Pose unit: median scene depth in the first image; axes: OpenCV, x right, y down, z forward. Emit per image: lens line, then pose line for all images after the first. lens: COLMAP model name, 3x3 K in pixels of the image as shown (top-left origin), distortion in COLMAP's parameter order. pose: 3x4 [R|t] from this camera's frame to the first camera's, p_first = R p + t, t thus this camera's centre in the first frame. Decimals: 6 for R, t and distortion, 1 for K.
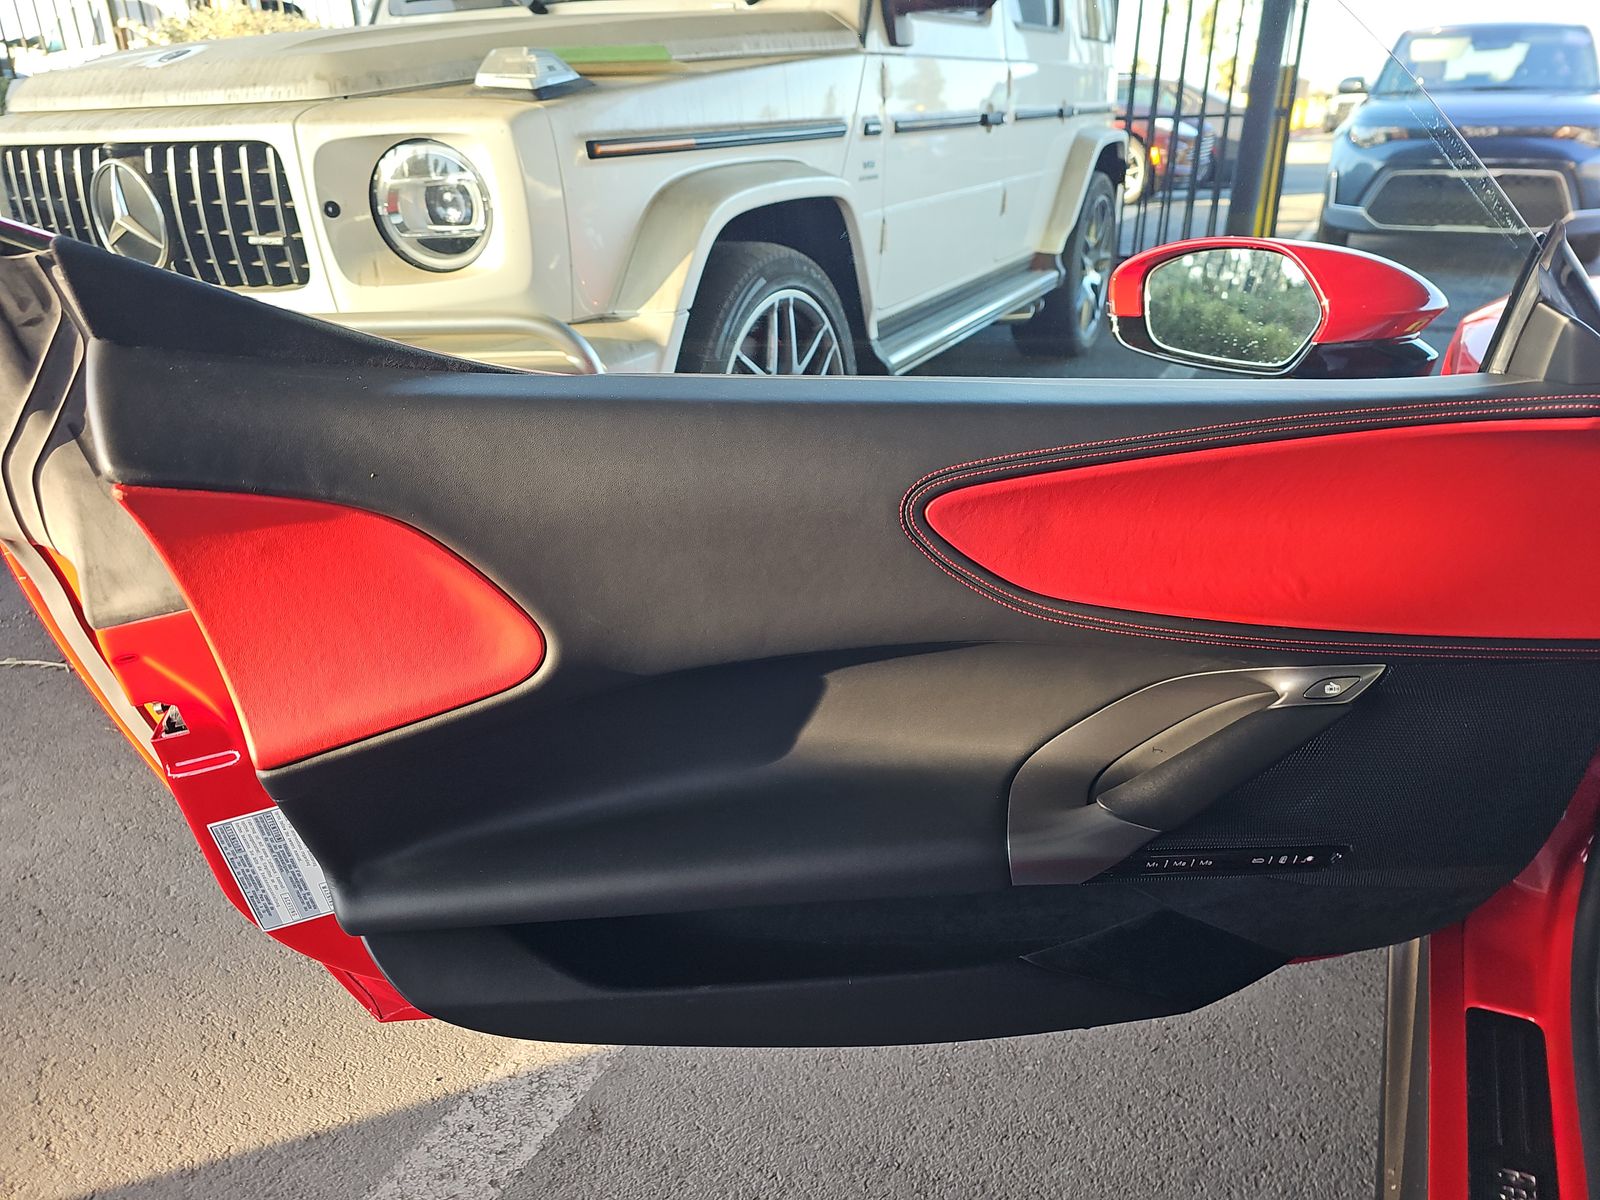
lens RADIAL K [[1052.5, 0, 794.3], [0, 1052.5, 609.6], [0, 0, 1]] dist [0.053145, -0.044790]
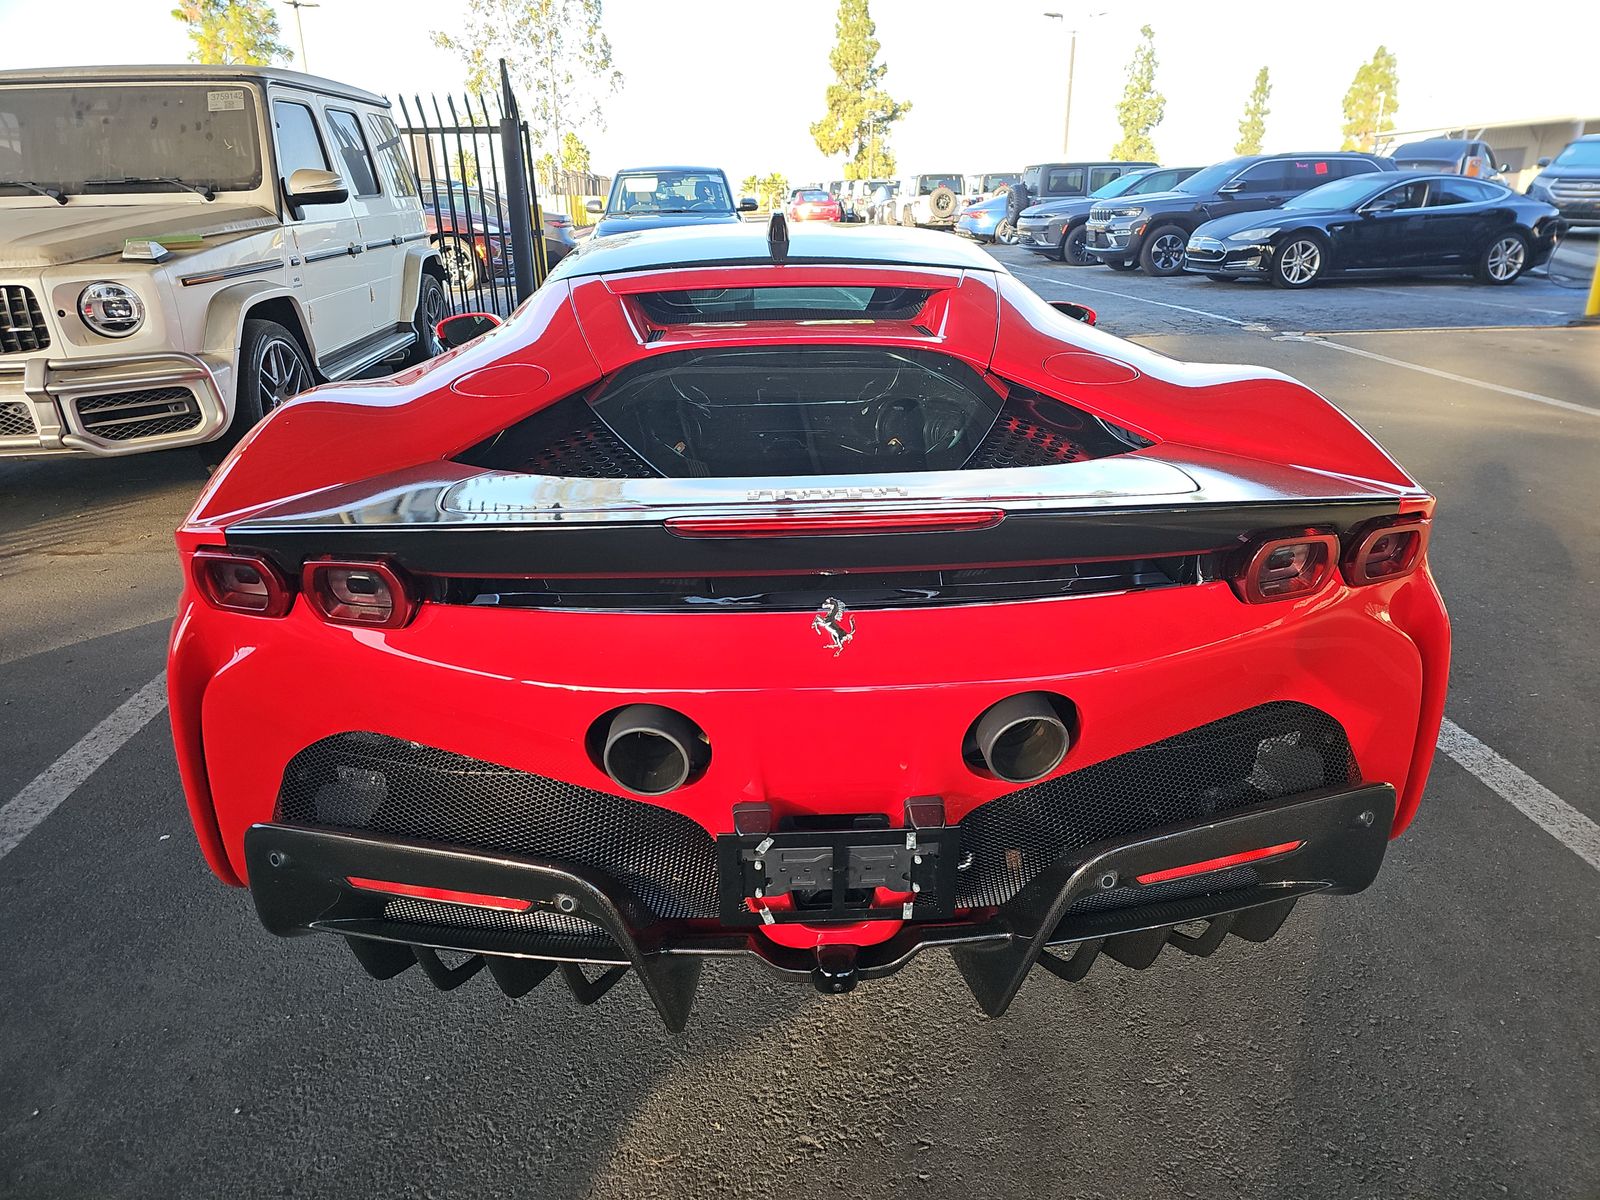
lens RADIAL K [[1052.5, 0, 794.3], [0, 1052.5, 609.6], [0, 0, 1]] dist [0.053145, -0.044790]
pose [[0.849085, -0.192157, 0.492067, -0.260492], [0.225261, 0.974264, -0.008240, 0.441916], [-0.477819, 0.117840, 0.870519, -1.198584]]
